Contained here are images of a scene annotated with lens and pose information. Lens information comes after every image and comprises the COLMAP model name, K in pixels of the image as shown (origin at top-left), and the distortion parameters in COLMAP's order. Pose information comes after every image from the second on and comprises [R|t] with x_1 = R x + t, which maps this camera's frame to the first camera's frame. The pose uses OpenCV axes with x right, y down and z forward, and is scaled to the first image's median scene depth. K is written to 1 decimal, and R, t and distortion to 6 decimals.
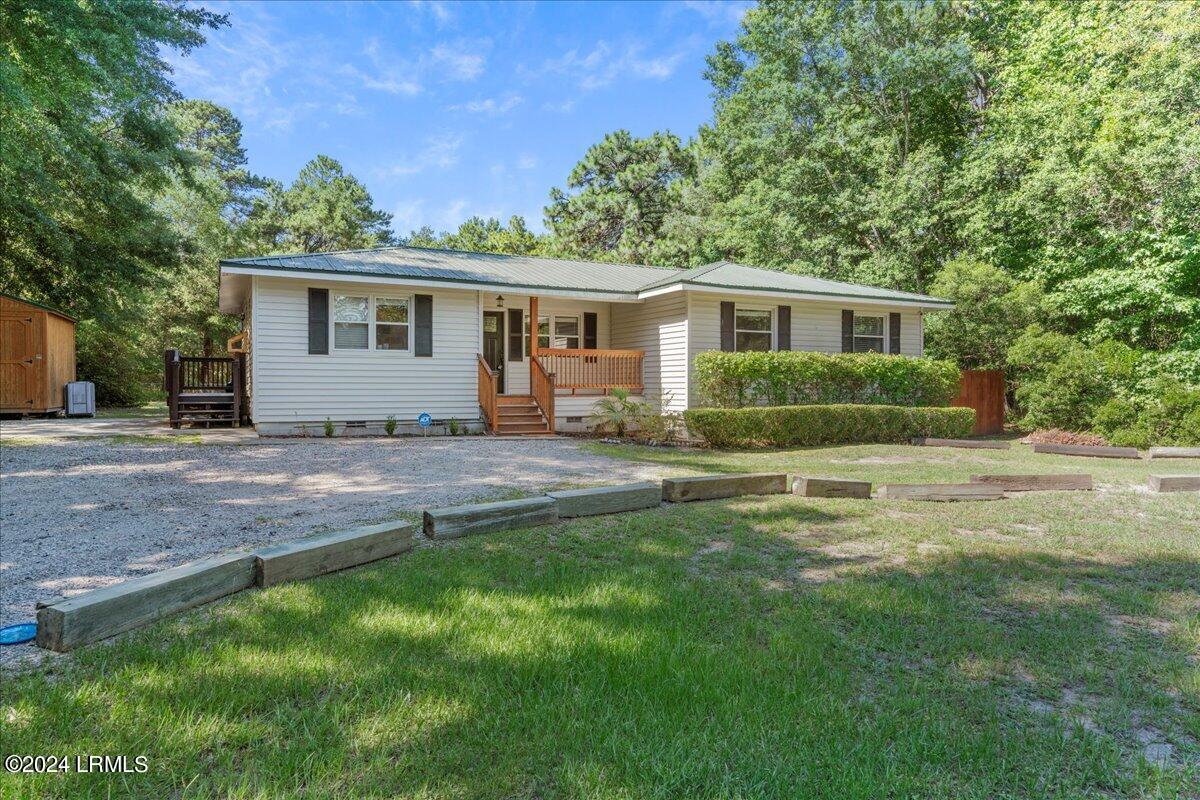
lens RADIAL K [[749.5, 0, 601.3], [0, 749.5, 397.9], [0, 0, 1]] dist [0.004803, 0.001470]
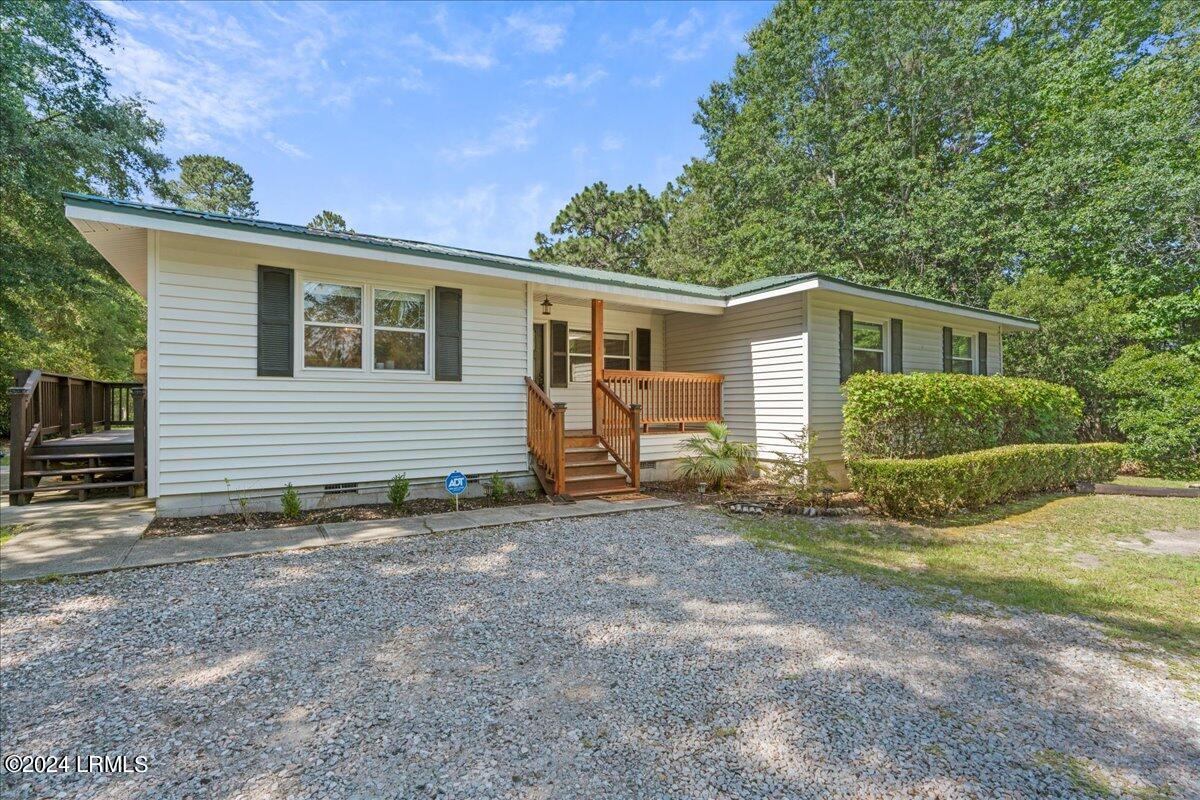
lens RADIAL K [[542.1, 0, 597.4], [0, 542.1, 404.8], [0, 0, 1]] dist [-0.003994, 0.001323]
pose [[0.995095, -0.003775, 0.098856, -0.137665], [0.005420, 0.999851, -0.016380, -0.022701], [-0.098779, 0.016835, 0.994967, 0.457771]]
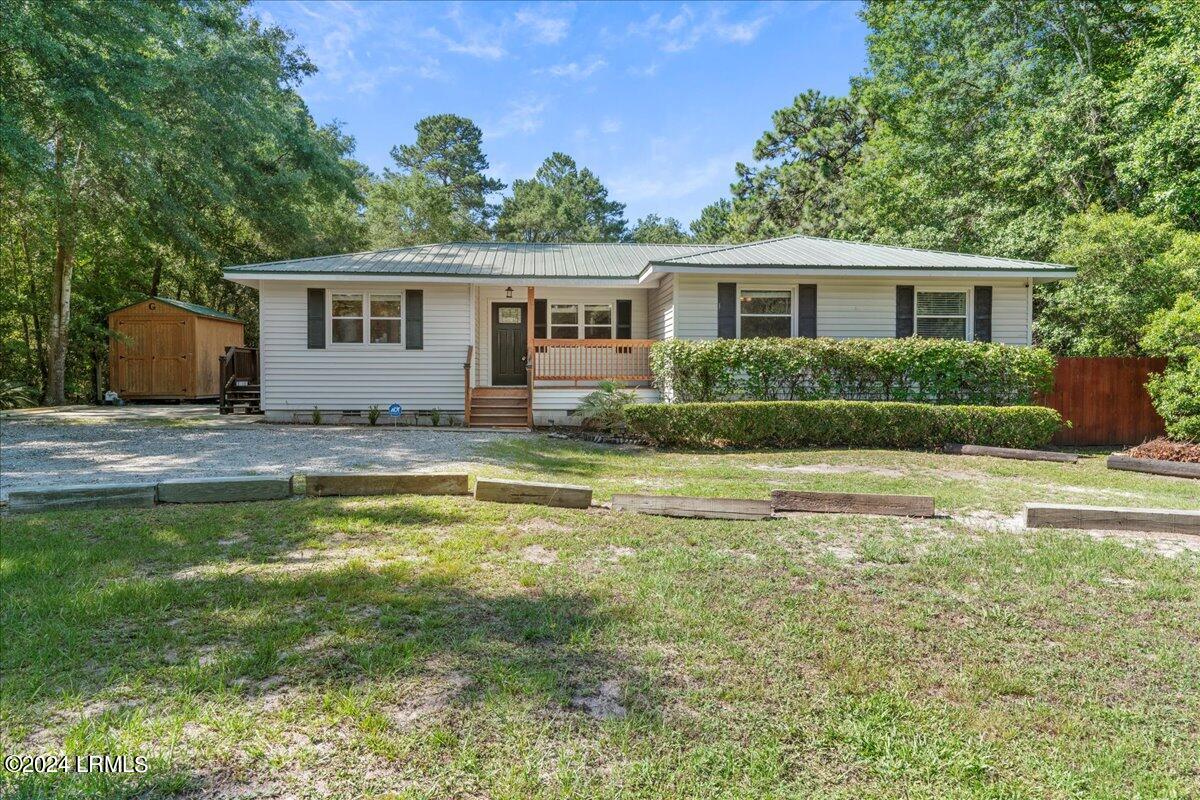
lens RADIAL K [[788.1, 0, 600.5], [0, 788.1, 401.8], [0, 0, 1]] dist [0.002467, 0.001410]
pose [[0.923303, 0.013522, -0.383835, 0.376786], [-0.007349, 0.999819, 0.017544, -0.003231], [0.384003, -0.013377, 0.923235, 0.080658]]
